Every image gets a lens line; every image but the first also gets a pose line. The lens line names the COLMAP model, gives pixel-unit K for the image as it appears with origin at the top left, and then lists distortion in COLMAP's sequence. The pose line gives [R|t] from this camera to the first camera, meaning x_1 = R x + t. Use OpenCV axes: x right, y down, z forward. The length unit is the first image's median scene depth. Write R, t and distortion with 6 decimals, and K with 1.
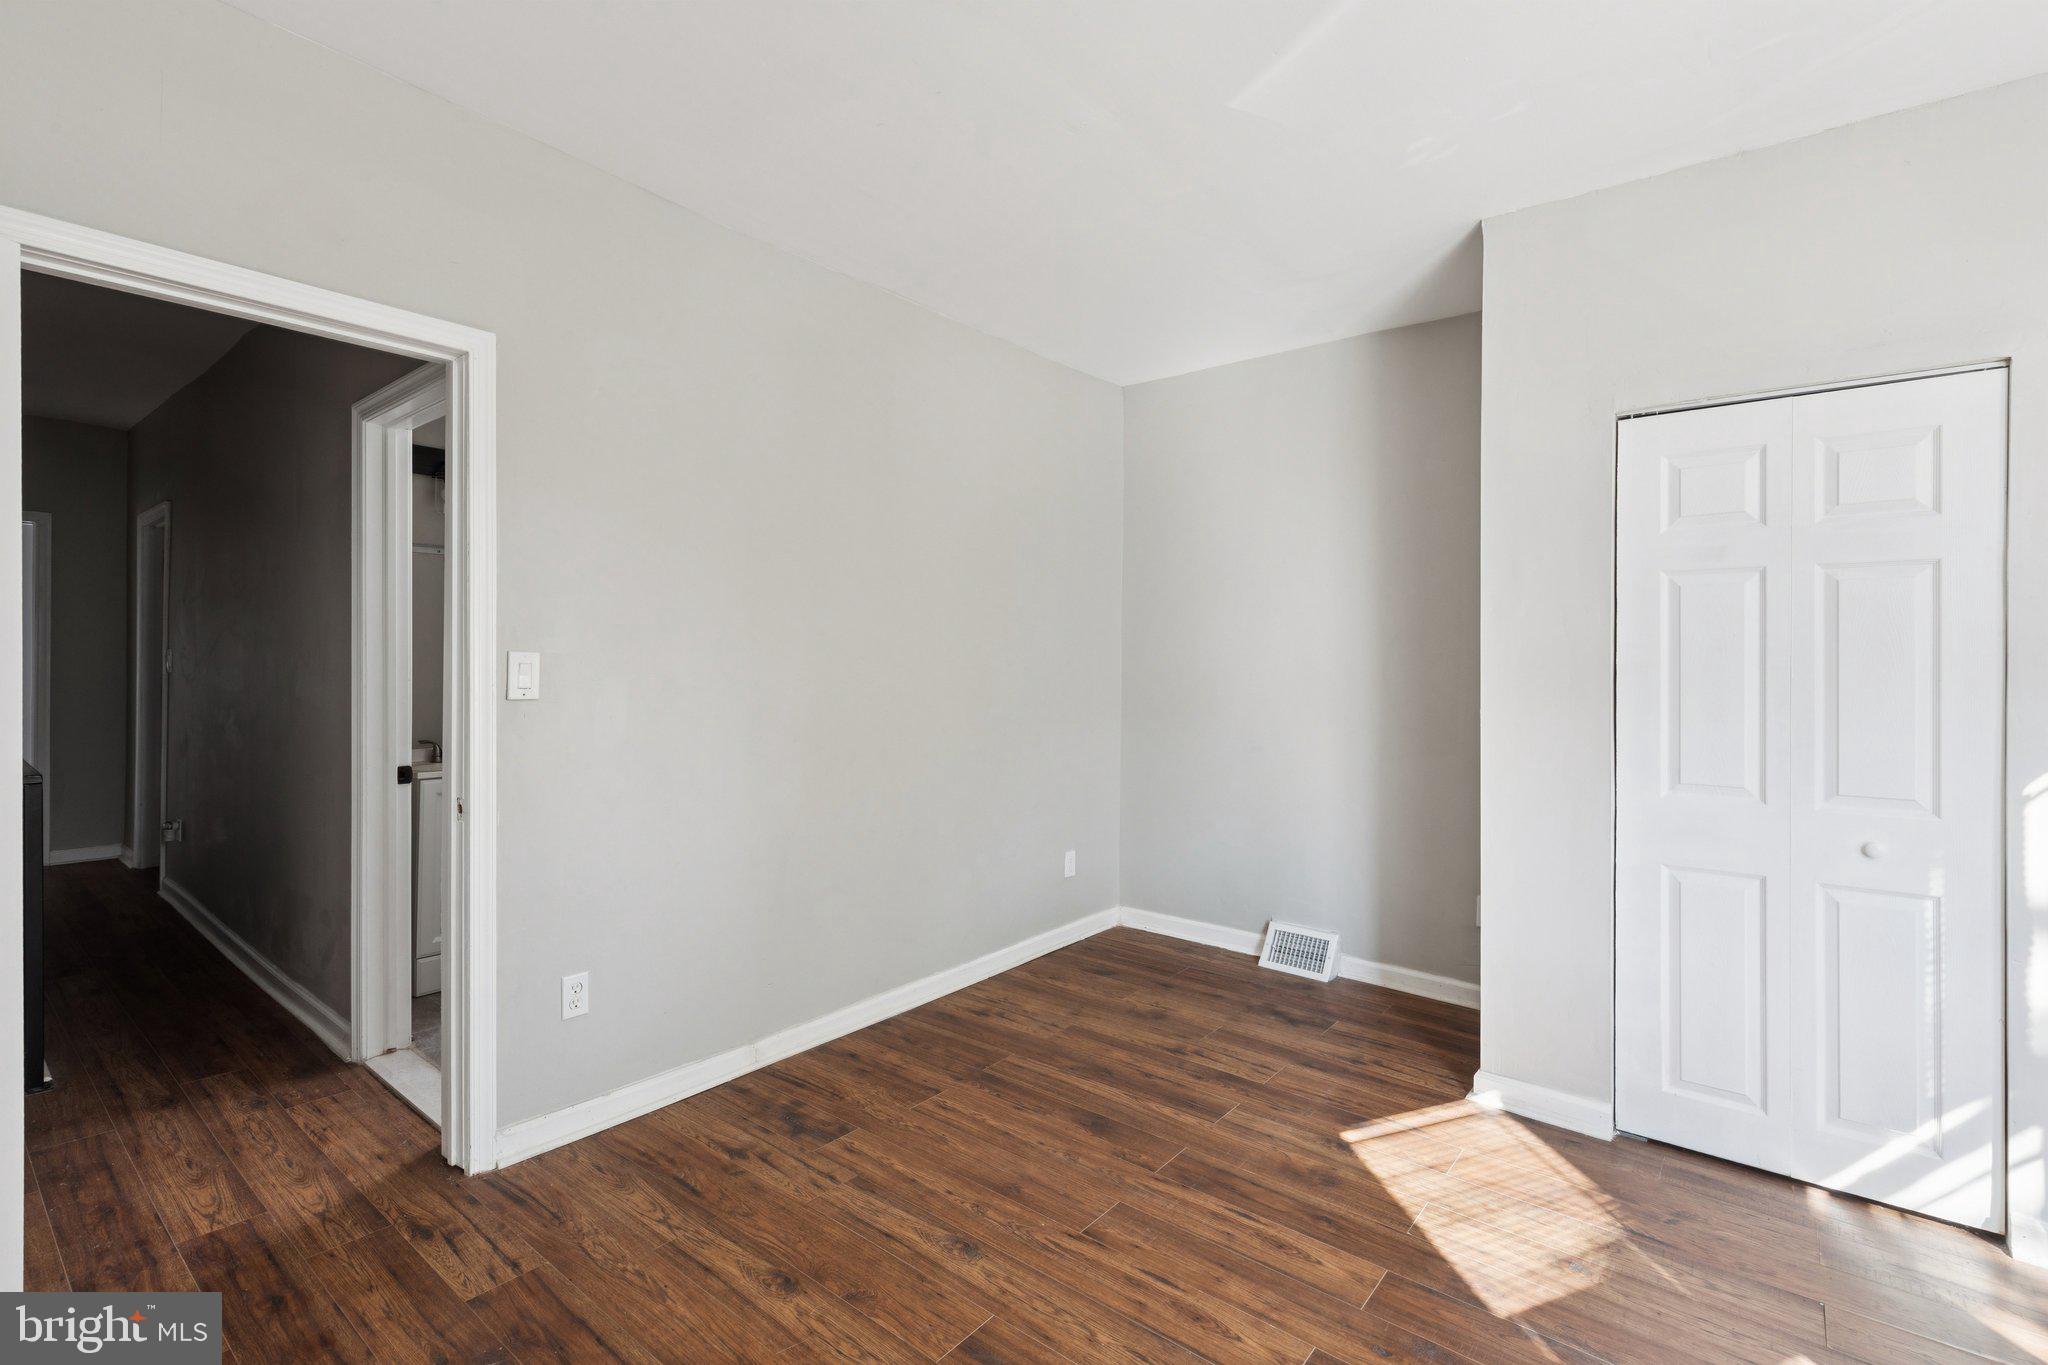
lens RADIAL K [[936.0, 0, 1033.9], [0, 936.0, 671.3], [0, 0, 1]] dist [0.009432, -0.000081]
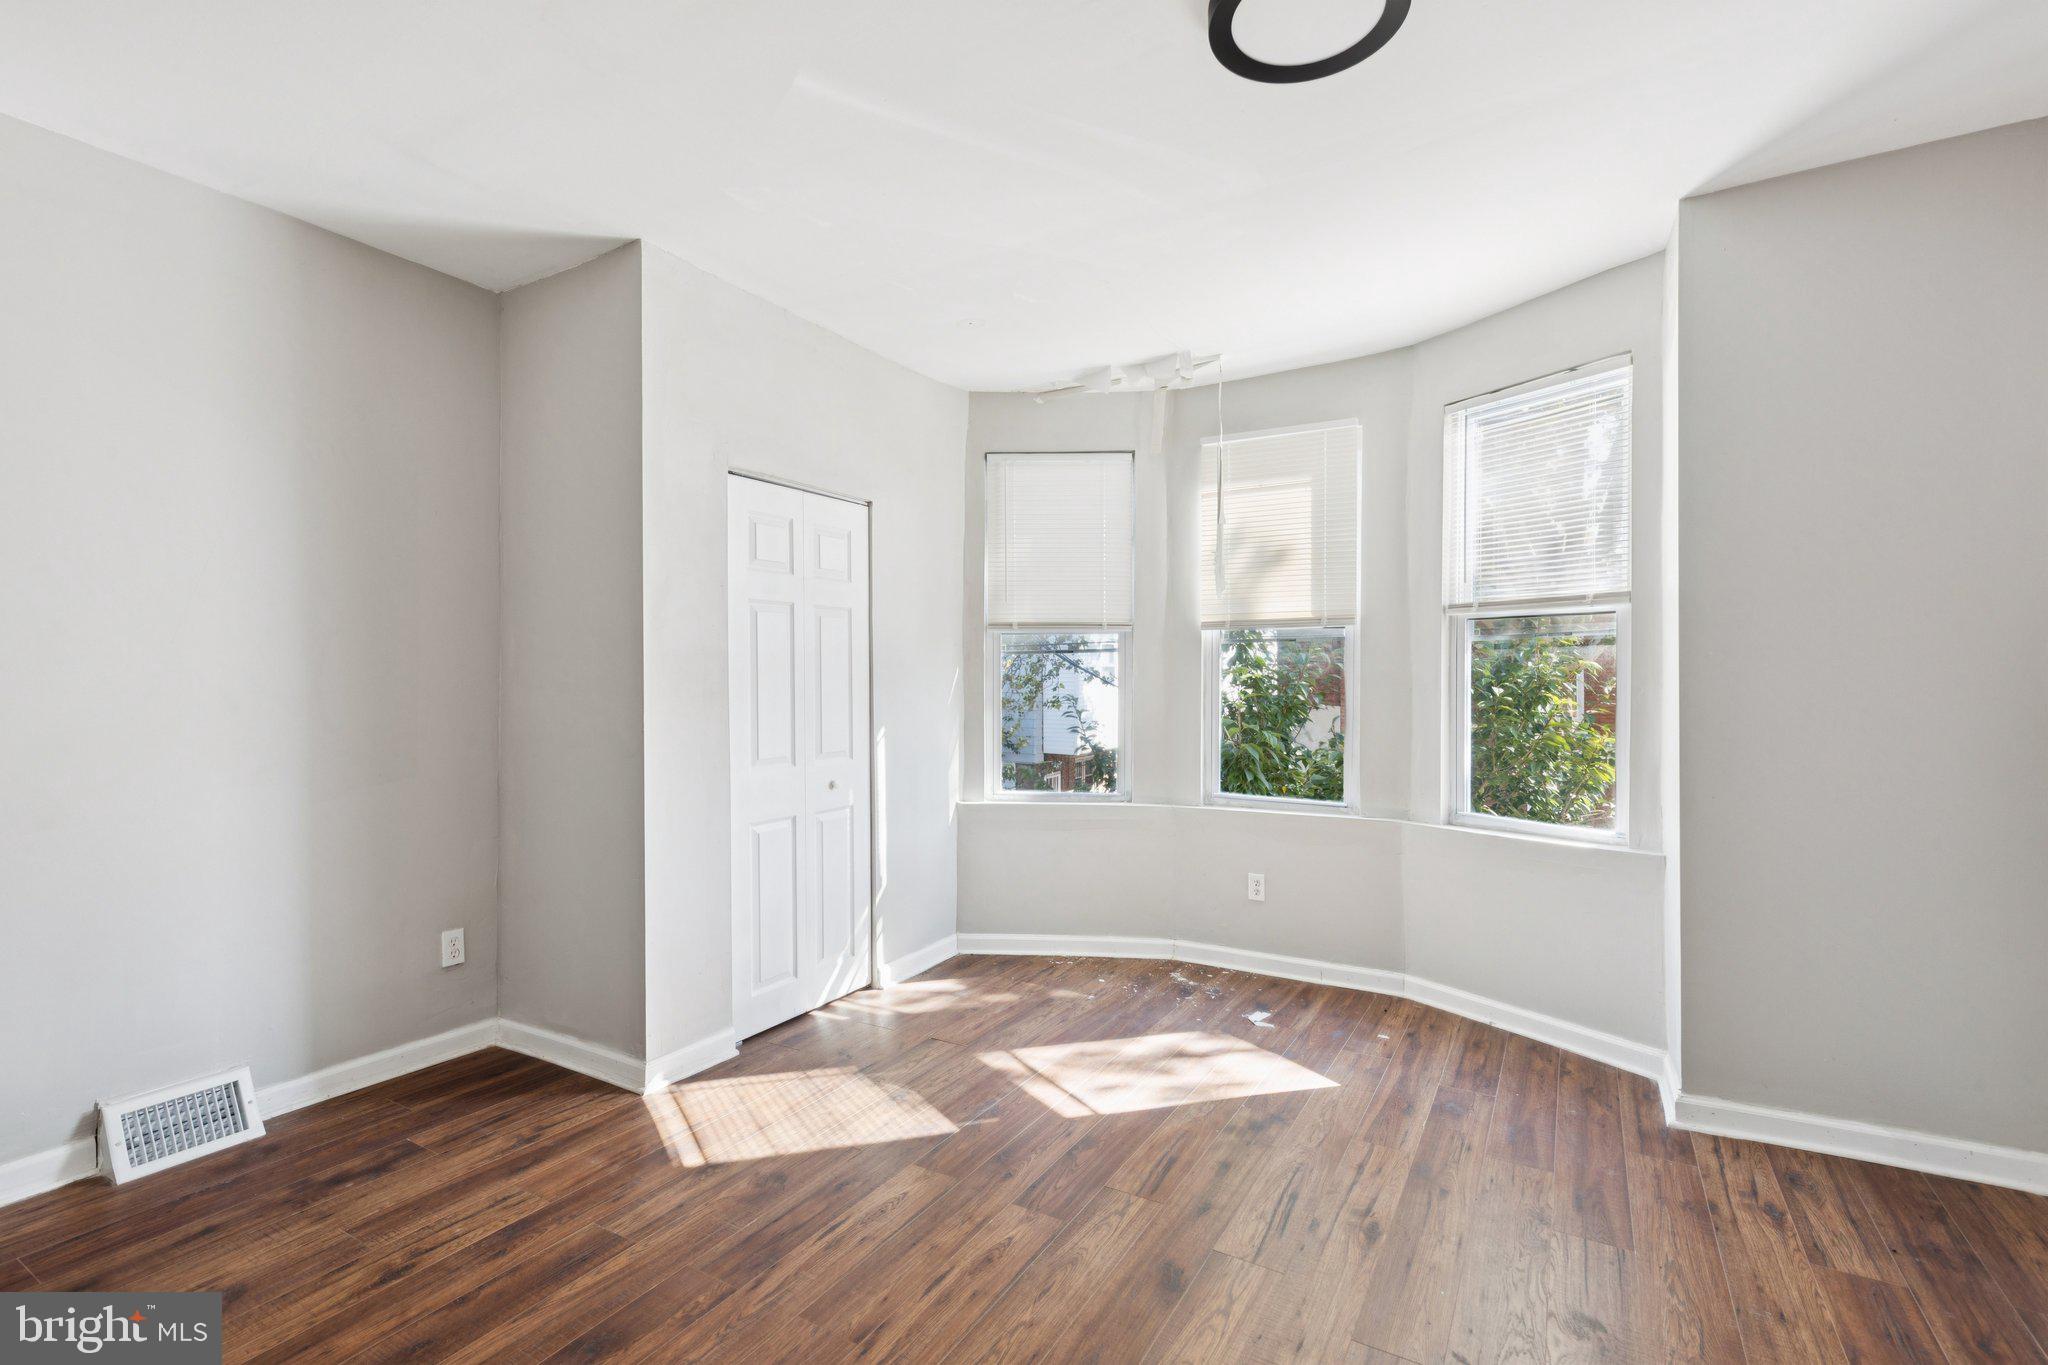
lens RADIAL K [[936.0, 0, 1033.9], [0, 936.0, 671.3], [0, 0, 1]] dist [0.009432, -0.000081]
pose [[-0.154245, -0.001312, 0.988032, -0.656718], [0.010378, 0.999942, 0.002948, -0.004305], [-0.987978, 0.010709, -0.154223, 0.789659]]
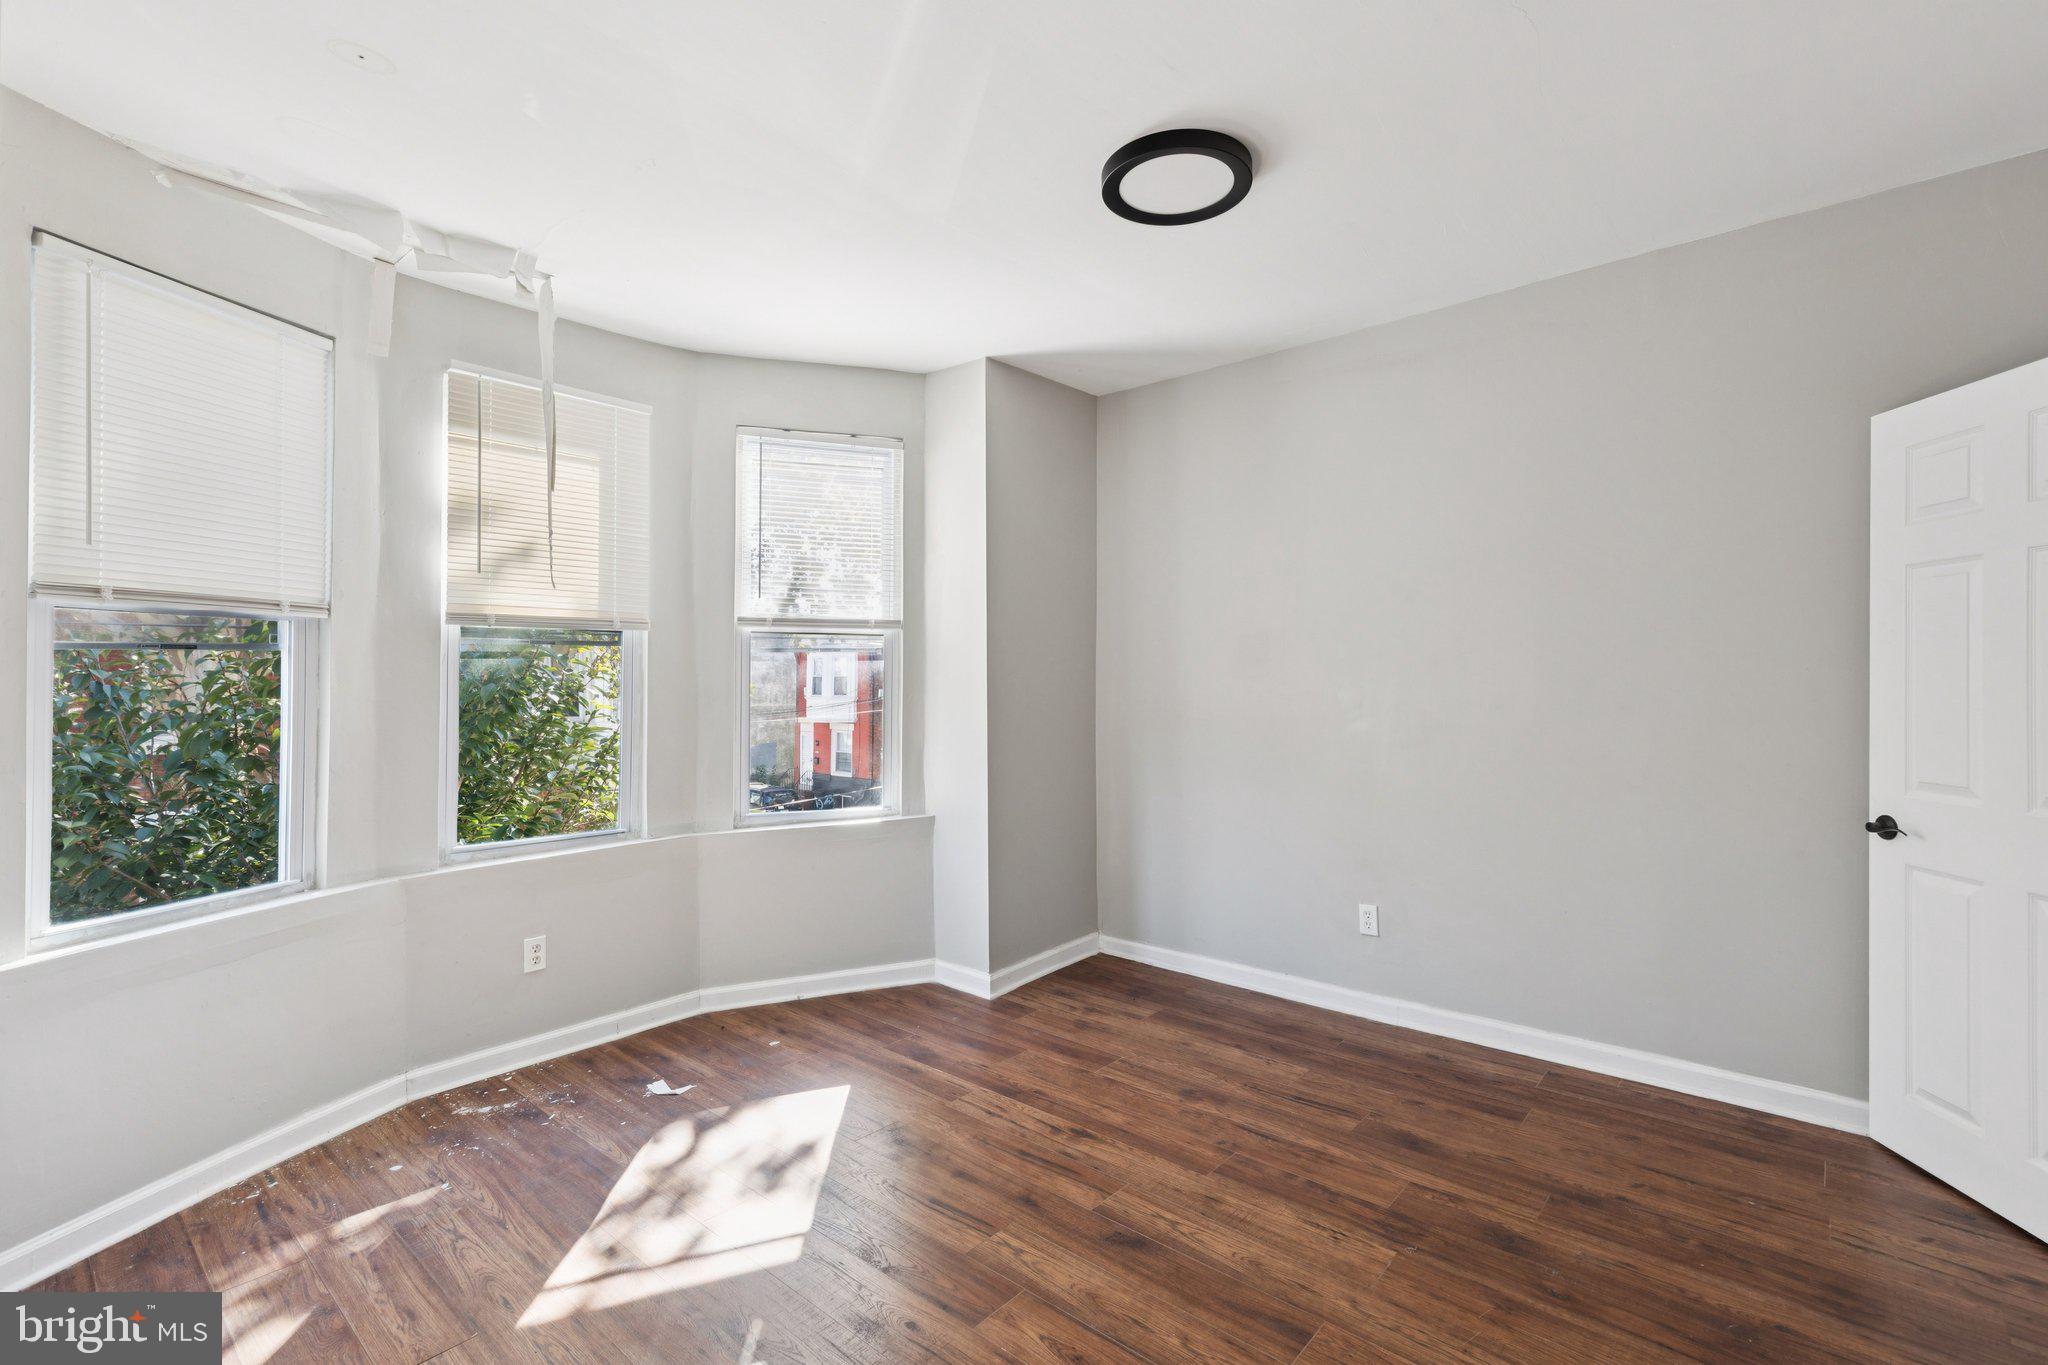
lens RADIAL K [[935.9, 0, 1015.6], [0, 935.9, 665.1], [0, 0, 1]] dist [0.009596, -0.000263]
pose [[-0.999591, -0.004070, 0.028314, 0.152058], [-0.004141, 0.999988, -0.002443, -0.017262], [-0.028303, -0.002559, -0.999596, 1.402415]]
